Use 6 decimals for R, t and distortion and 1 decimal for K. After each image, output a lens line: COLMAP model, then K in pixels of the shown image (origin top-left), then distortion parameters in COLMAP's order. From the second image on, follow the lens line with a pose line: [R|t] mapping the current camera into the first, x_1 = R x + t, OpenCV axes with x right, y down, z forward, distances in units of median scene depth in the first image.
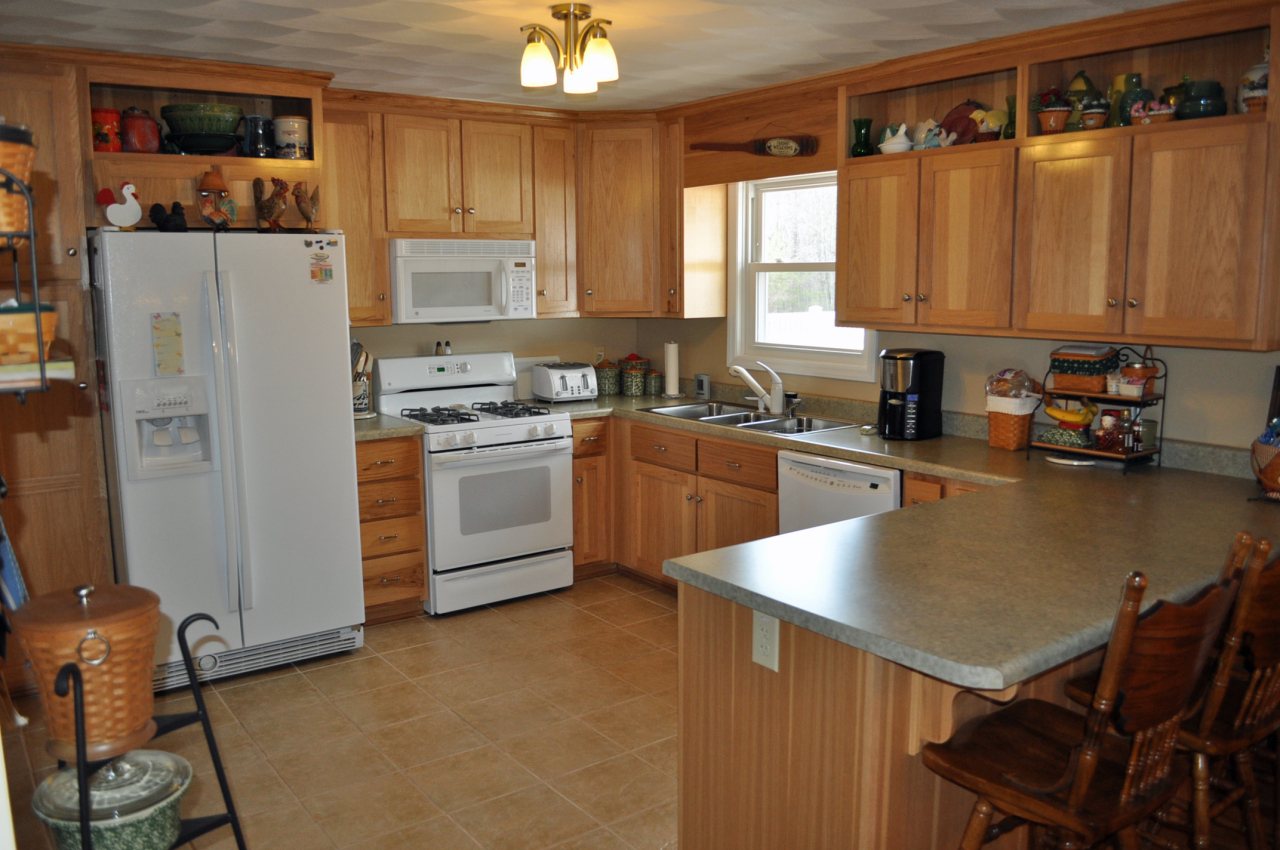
lens RADIAL K [[1005.3, 0, 640.0], [0, 1005.3, 425.0], [0, 0, 1]] dist [-0.082346, 0.007225]
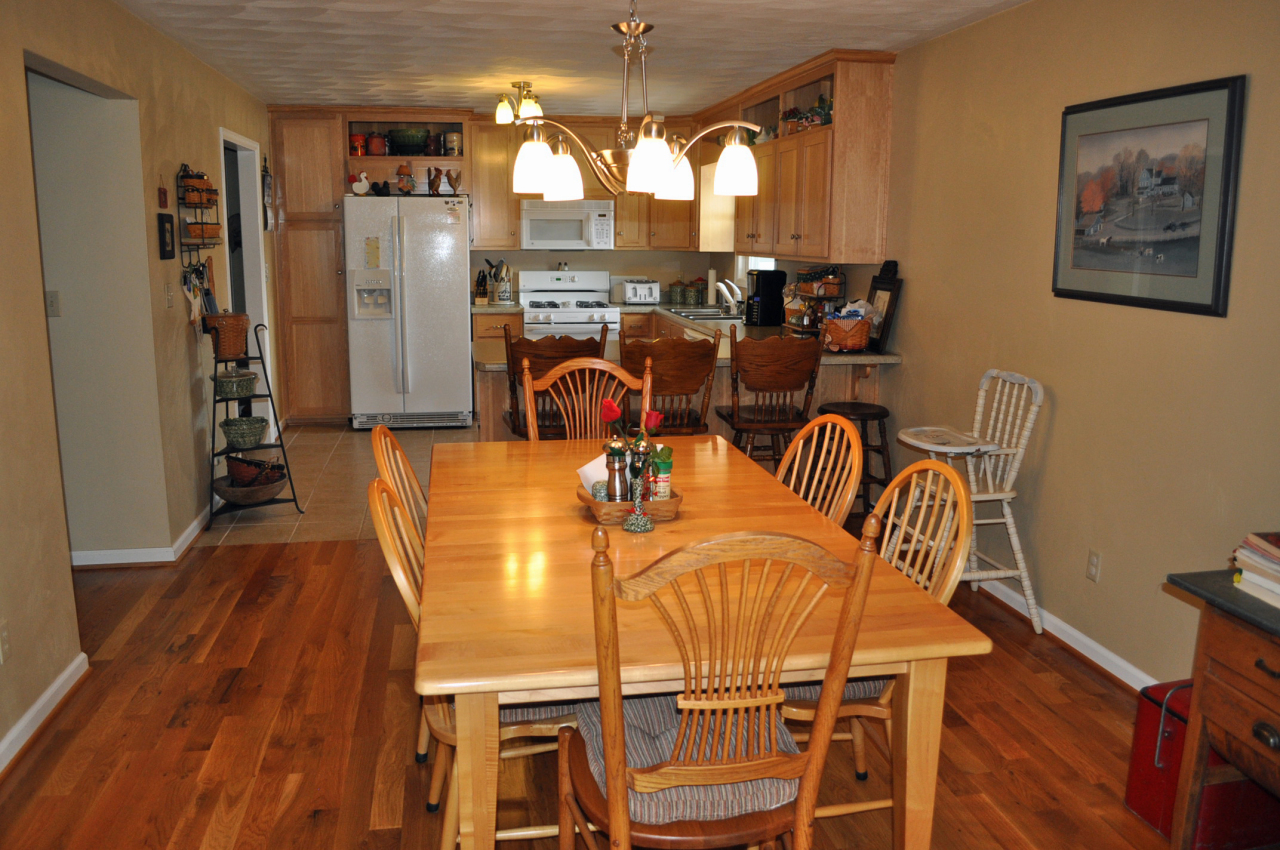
lens RADIAL K [[1005.3, 0, 640.0], [0, 1005.3, 425.0], [0, 0, 1]] dist [-0.082346, 0.007225]
pose [[0.897933, 0.095605, -0.429624, 0.834969], [-0.077914, 0.995235, 0.058627, 0.096679], [0.433182, -0.019170, 0.901103, -0.548430]]
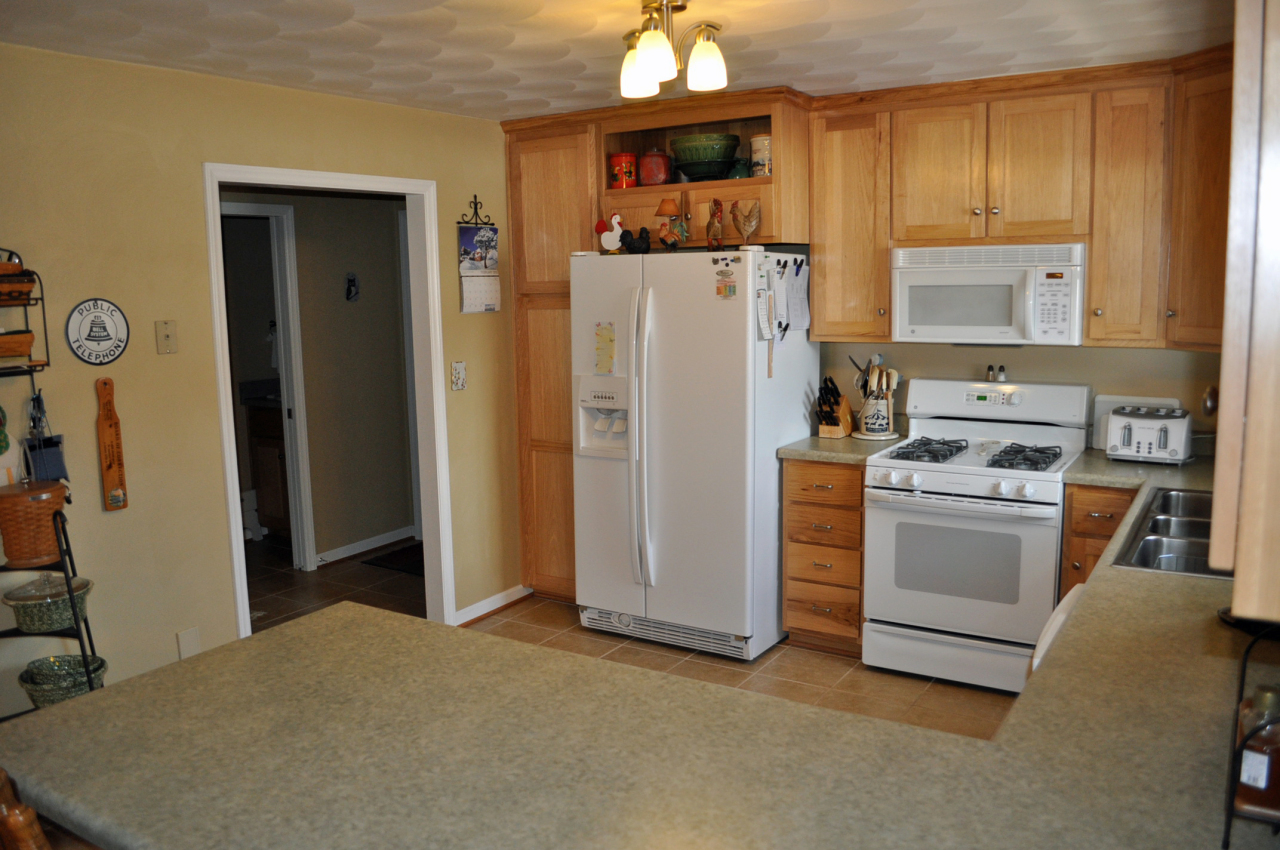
lens RADIAL K [[1005.3, 0, 640.0], [0, 1005.3, 425.0], [0, 0, 1]] dist [-0.082346, 0.007225]
pose [[0.354997, 0.133744, -0.925251, 0.621694], [-0.119259, 0.988106, 0.097073, -0.103097], [0.927229, 0.075883, 0.366725, 0.542108]]
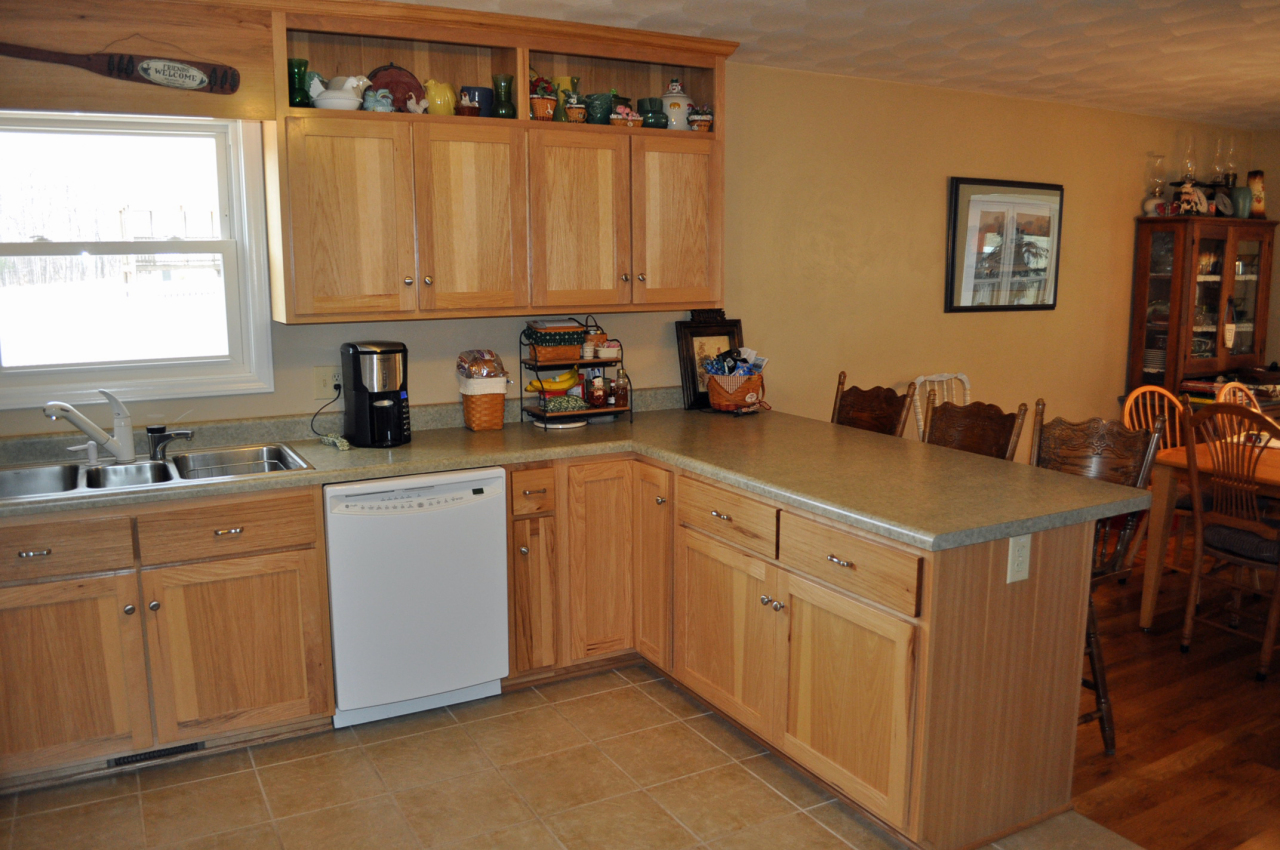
lens RADIAL K [[1005.3, 0, 640.0], [0, 1005.3, 425.0], [0, 0, 1]] dist [-0.082346, 0.007225]
pose [[0.139409, -0.153848, 0.978211, -0.589838], [0.148389, 0.979948, 0.132974, -0.091085], [-0.979054, 0.126618, 0.159442, 0.684254]]
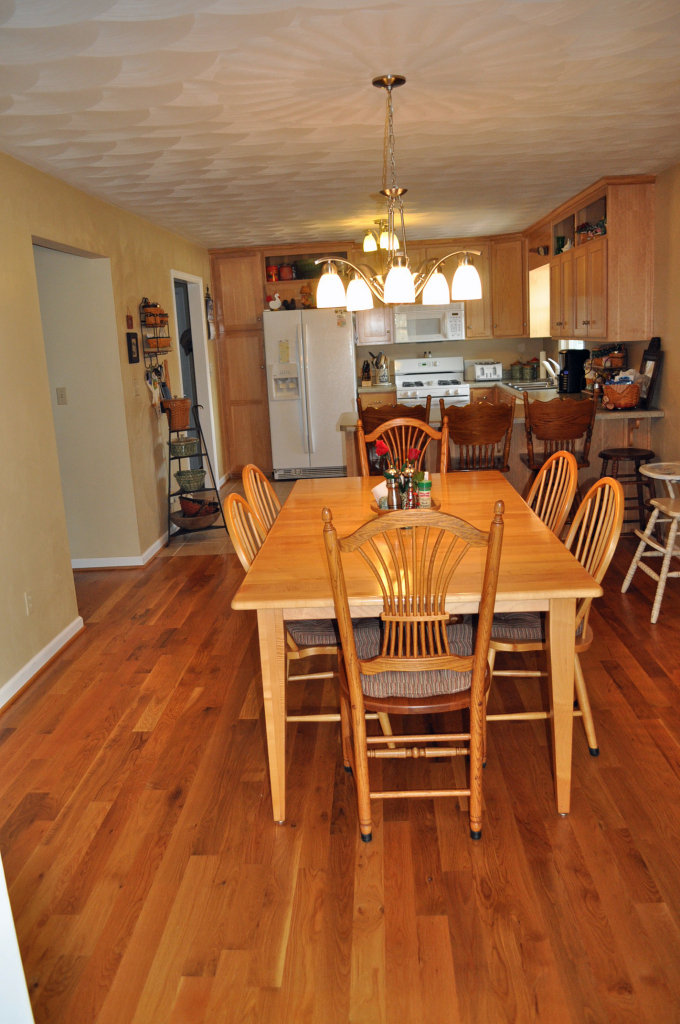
lens RADIAL K [[804.3, 0, 340.0], [0, 804.3, 512.0], [0, 0, 1]] dist [-0.082346, 0.007225]
pose [[0.773749, 0.102670, -0.625118, 0.998624], [-0.044529, 0.993153, 0.107999, 0.105736], [0.631926, -0.055728, 0.773023, -0.608617]]
